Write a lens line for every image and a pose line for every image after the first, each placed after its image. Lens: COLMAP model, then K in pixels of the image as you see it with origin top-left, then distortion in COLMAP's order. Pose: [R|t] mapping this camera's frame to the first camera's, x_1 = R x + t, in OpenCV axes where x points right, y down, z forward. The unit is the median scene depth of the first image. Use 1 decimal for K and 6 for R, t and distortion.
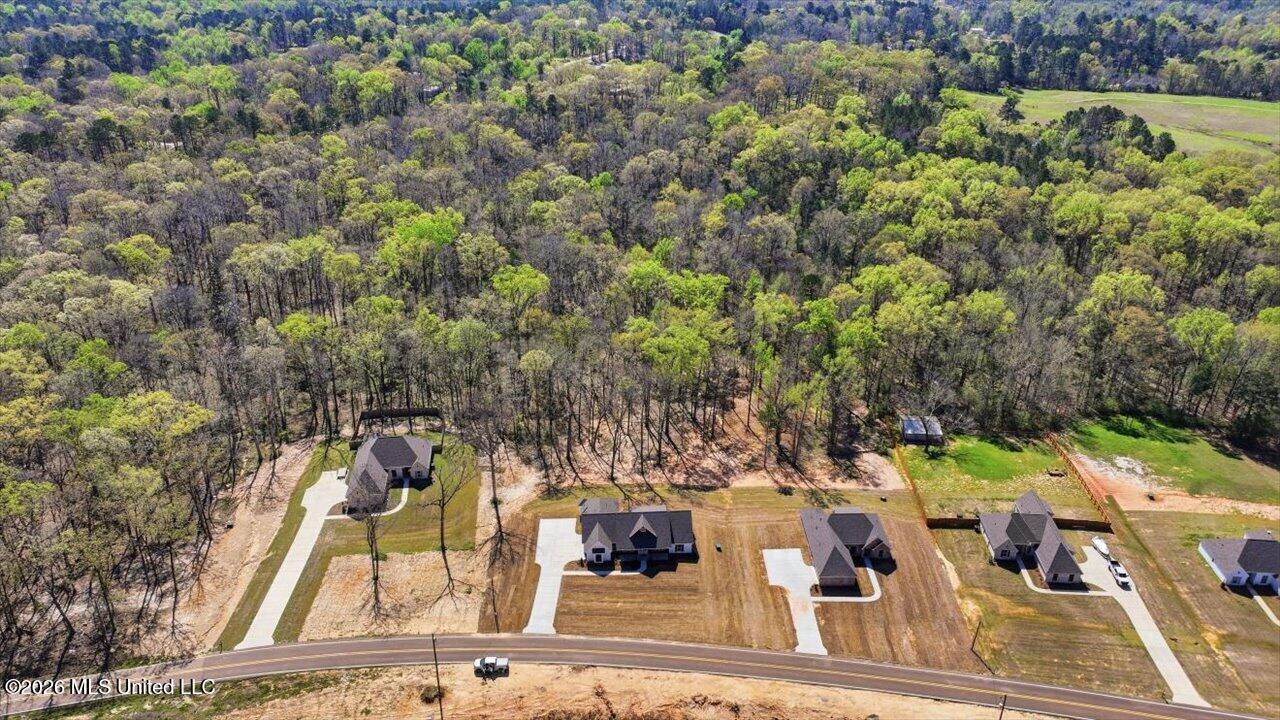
lens RADIAL K [[901.8, 0, 643.5], [0, 901.8, 358.6], [0, 0, 1]] dist [0.001605, 0.007767]
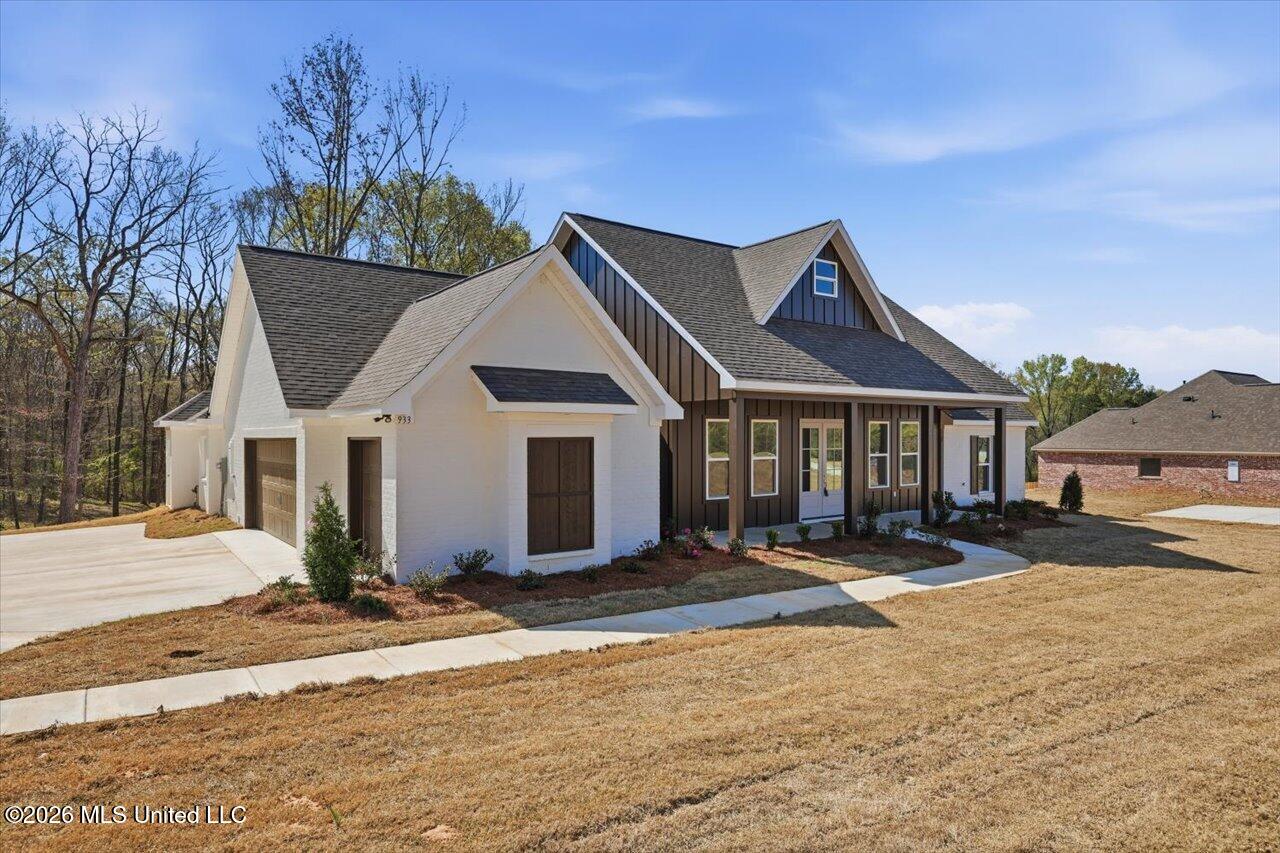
lens RADIAL K [[749.1, 0, 636.5], [0, 749.1, 444.0], [0, 0, 1]] dist [0.001587, -0.003827]
pose [[0.840991, -0.010118, 0.540954, -0.076372], [0.244114, 0.899369, -0.362690, 0.232629], [-0.482848, 0.437073, 0.758831, 0.907692]]
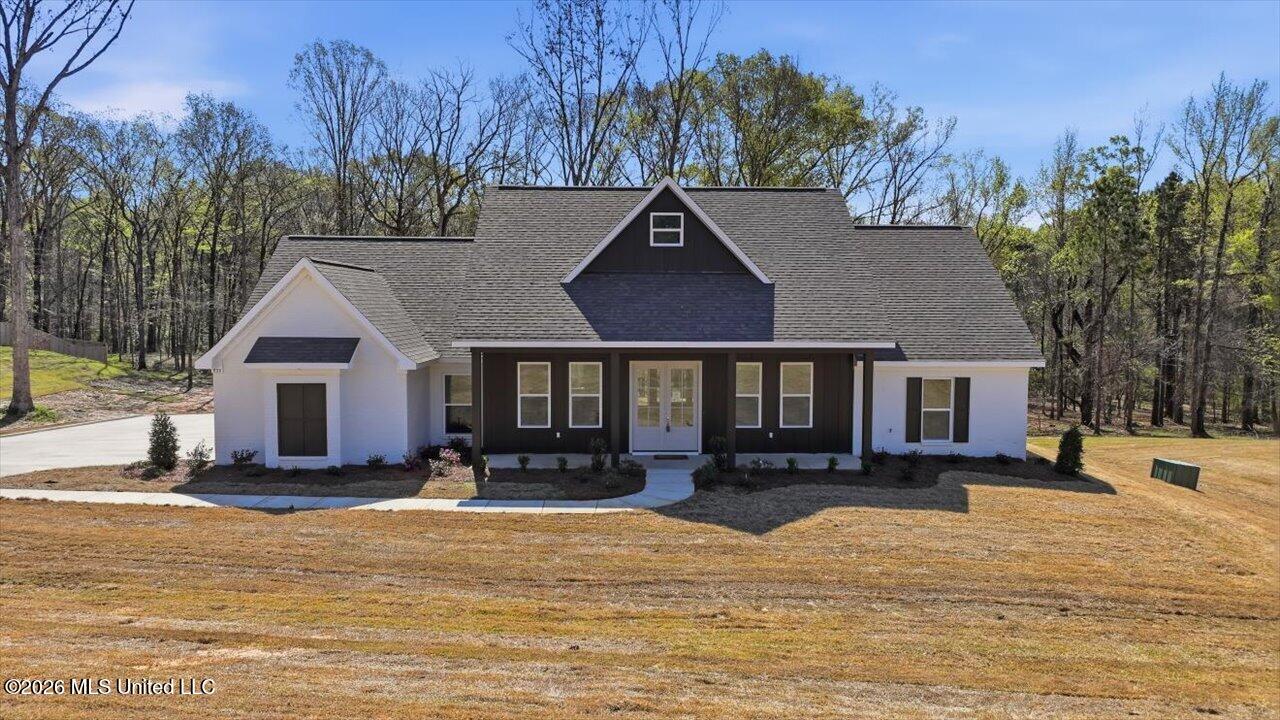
lens RADIAL K [[901.8, 0, 642.6], [0, 901.8, 365.0], [0, 0, 1]] dist [0.001605, 0.007767]
pose [[0.999295, 0.004357, -0.037288, 0.000715], [-0.018381, 0.922828, -0.384774, 0.250082], [0.032734, 0.385188, 0.922257, 0.850253]]
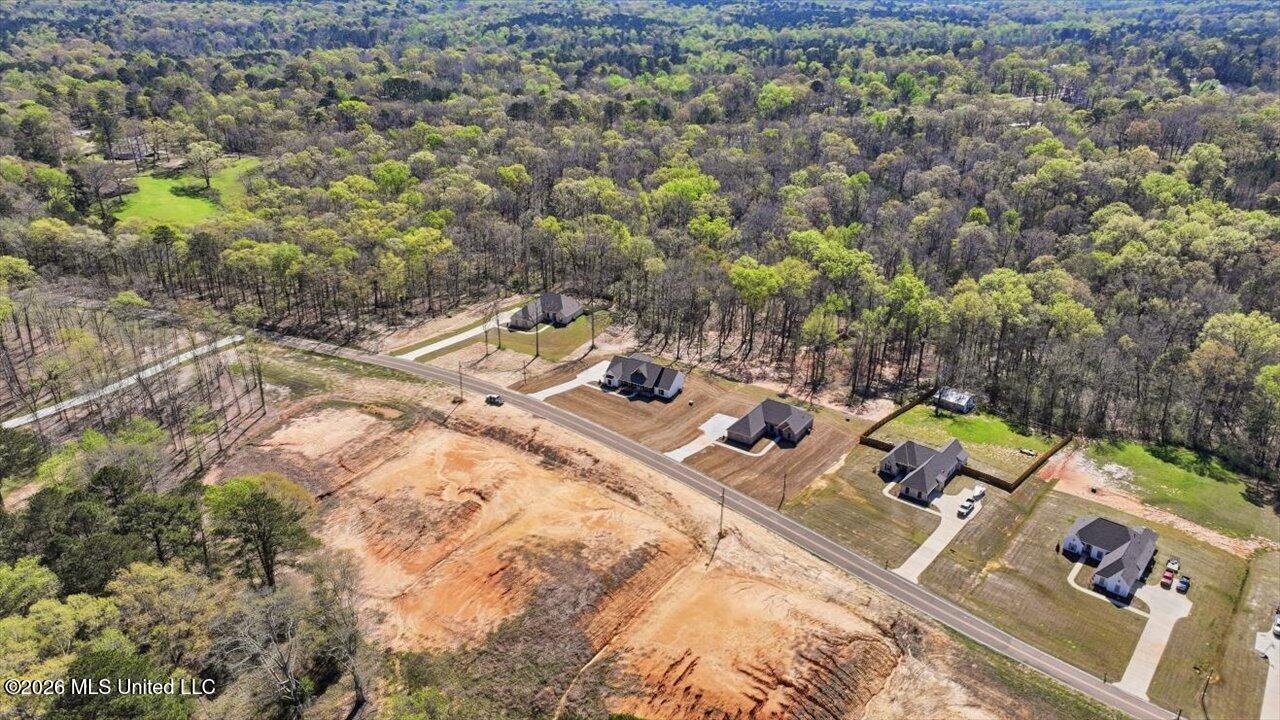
lens RADIAL K [[901.8, 0, 643.6], [0, 901.8, 358.5], [0, 0, 1]] dist [0.001605, 0.007767]
pose [[0.818020, 0.231631, -0.526489, 0.734151], [-0.254146, 0.966687, 0.030426, 0.119360], [0.515998, 0.108916, 0.849637, -0.221546]]
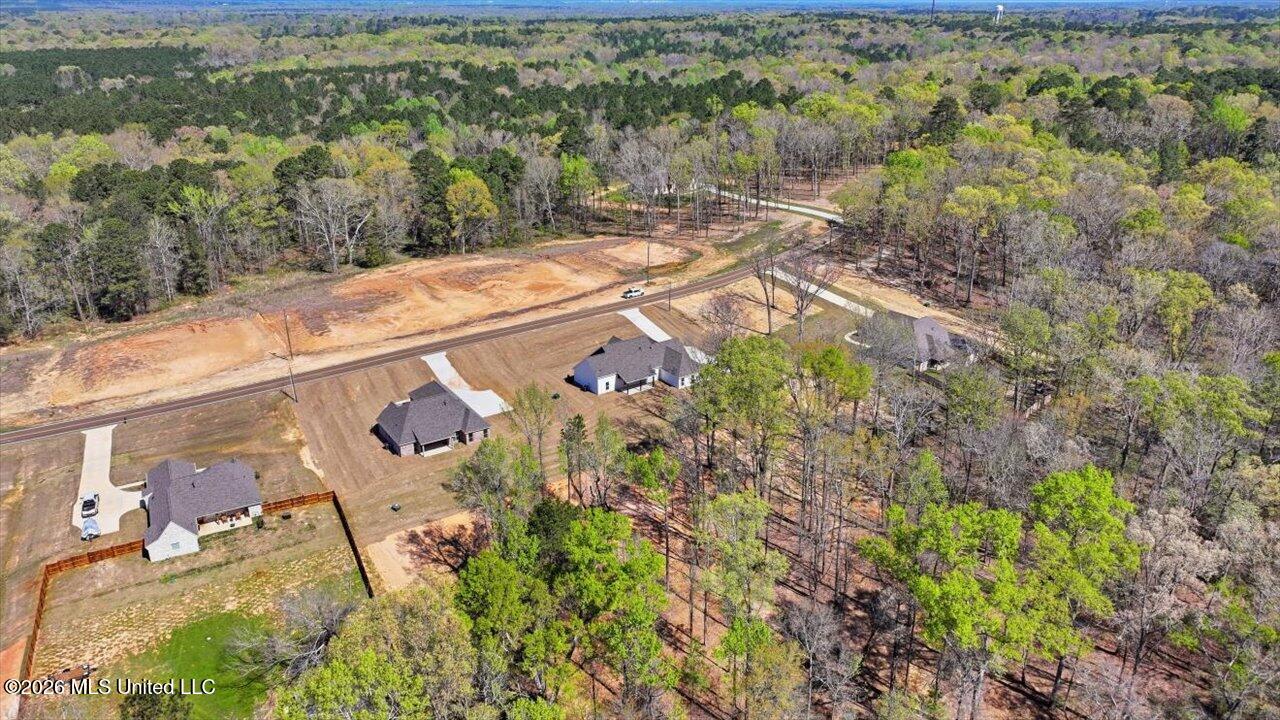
lens RADIAL K [[901.8, 0, 646.4], [0, 901.8, 355.1], [0, 0, 1]] dist [0.001605, 0.007767]
pose [[-0.840481, 0.194939, -0.505561, 0.478067], [-0.244999, 0.695490, 0.675477, -0.489607], [0.483289, 0.691587, -0.536786, 1.523950]]
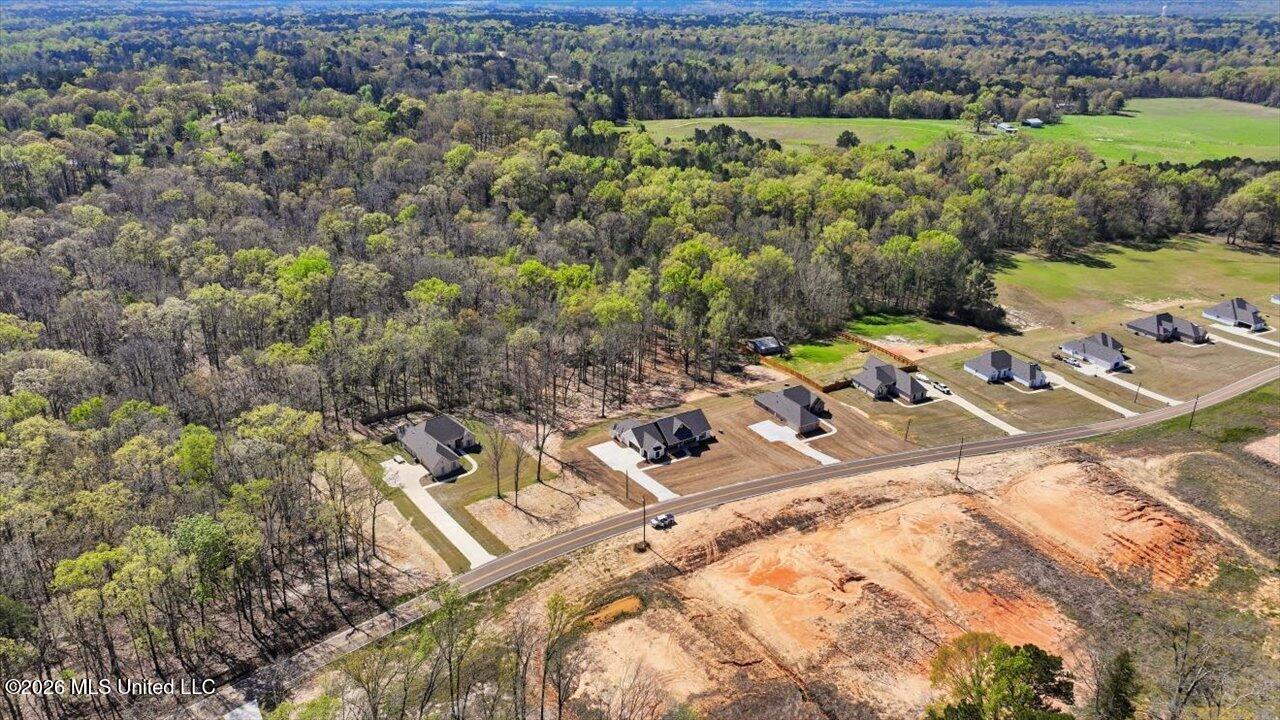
lens RADIAL K [[901.8, 0, 648.8], [0, 901.8, 363.2], [0, 0, 1]] dist [0.001605, 0.007767]
pose [[0.868313, -0.190538, 0.457960, -0.613955], [0.214999, 0.976613, -0.001320, 0.086084], [-0.446998, 0.099608, 0.888972, -0.172541]]
